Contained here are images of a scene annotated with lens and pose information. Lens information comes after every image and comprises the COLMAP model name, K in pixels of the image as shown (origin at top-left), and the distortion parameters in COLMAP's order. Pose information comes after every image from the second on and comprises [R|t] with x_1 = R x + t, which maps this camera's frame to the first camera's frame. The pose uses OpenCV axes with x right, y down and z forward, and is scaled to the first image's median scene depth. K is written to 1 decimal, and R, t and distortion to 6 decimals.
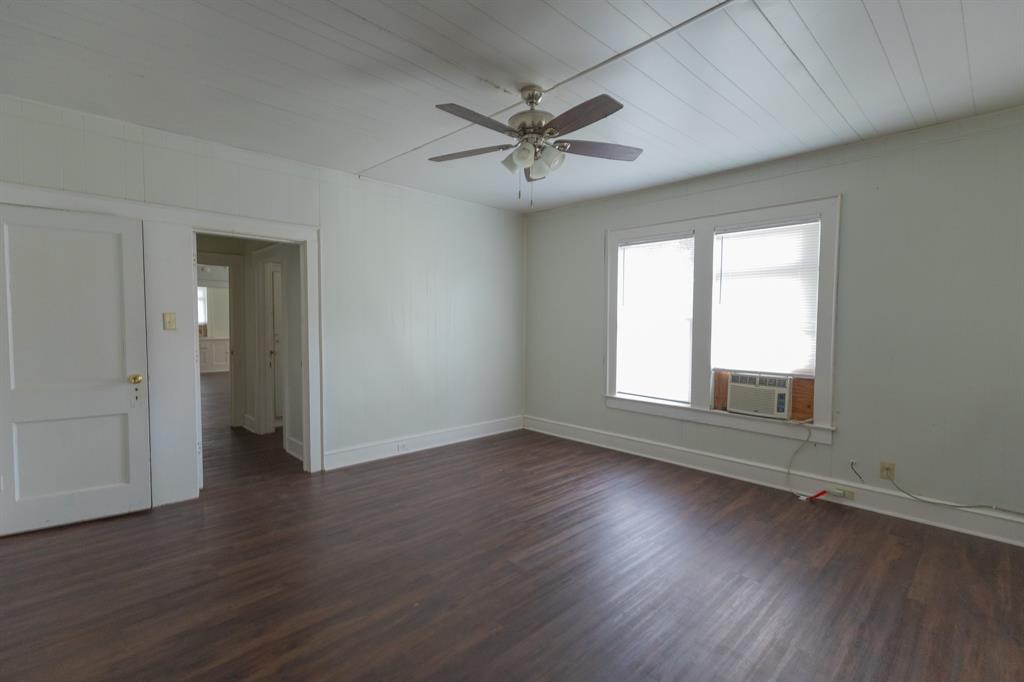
lens RADIAL K [[473.4, 0, 503.2], [0, 473.4, 337.4], [0, 0, 1]] dist [-0.004629, 0.001717]
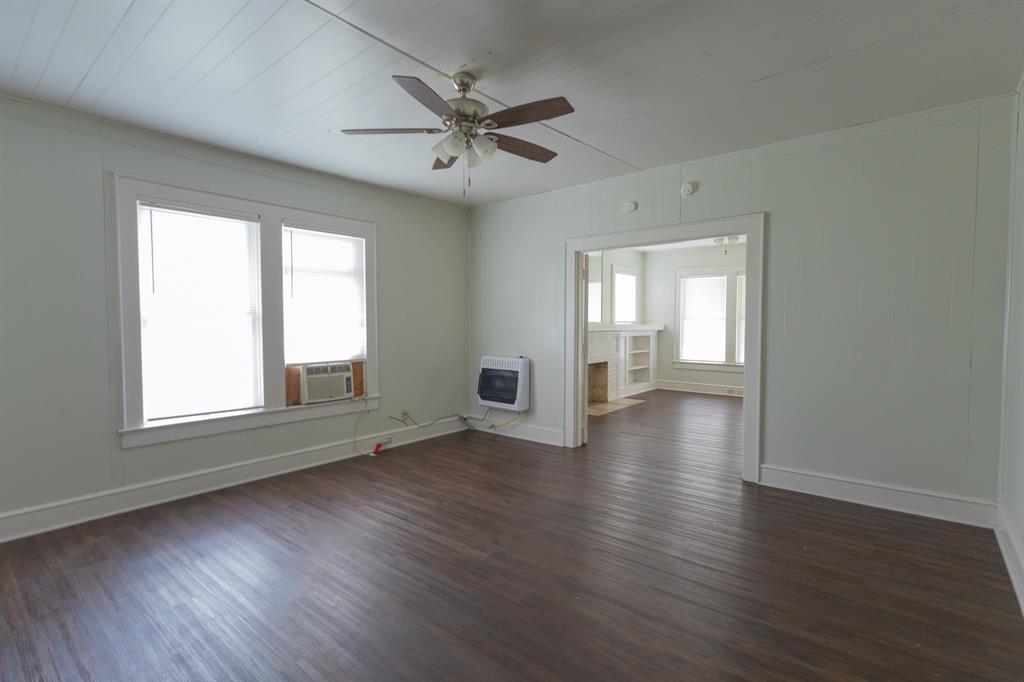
lens RADIAL K [[473.4, 0, 519.3], [0, 473.4, 336.7], [0, 0, 1]] dist [-0.004629, 0.001717]
pose [[-0.137602, -0.031464, 0.989988, -0.594787], [0.040228, 0.998493, 0.037326, -0.008574], [-0.989670, 0.044962, -0.136128, 0.674352]]
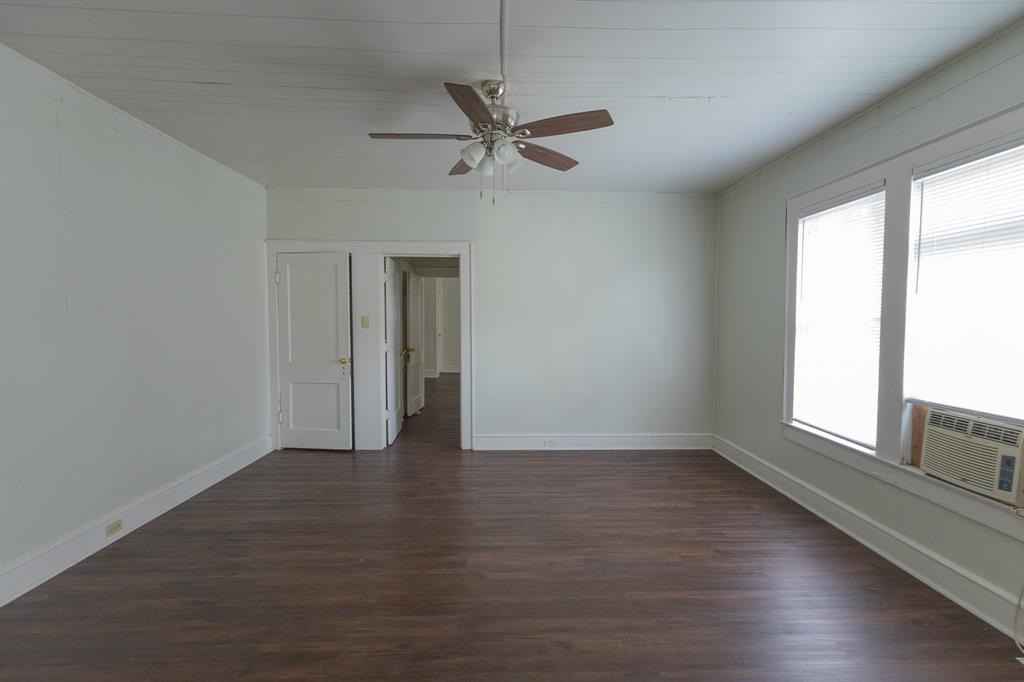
lens RADIAL K [[473.4, 0, 511.6], [0, 473.4, 336.5], [0, 0, 1]] dist [-0.004629, 0.001717]
pose [[0.741595, 0.022035, -0.670486, 0.485228], [-0.023543, 0.999700, 0.006815, -0.007797], [0.670435, 0.010731, 0.741891, 0.200533]]
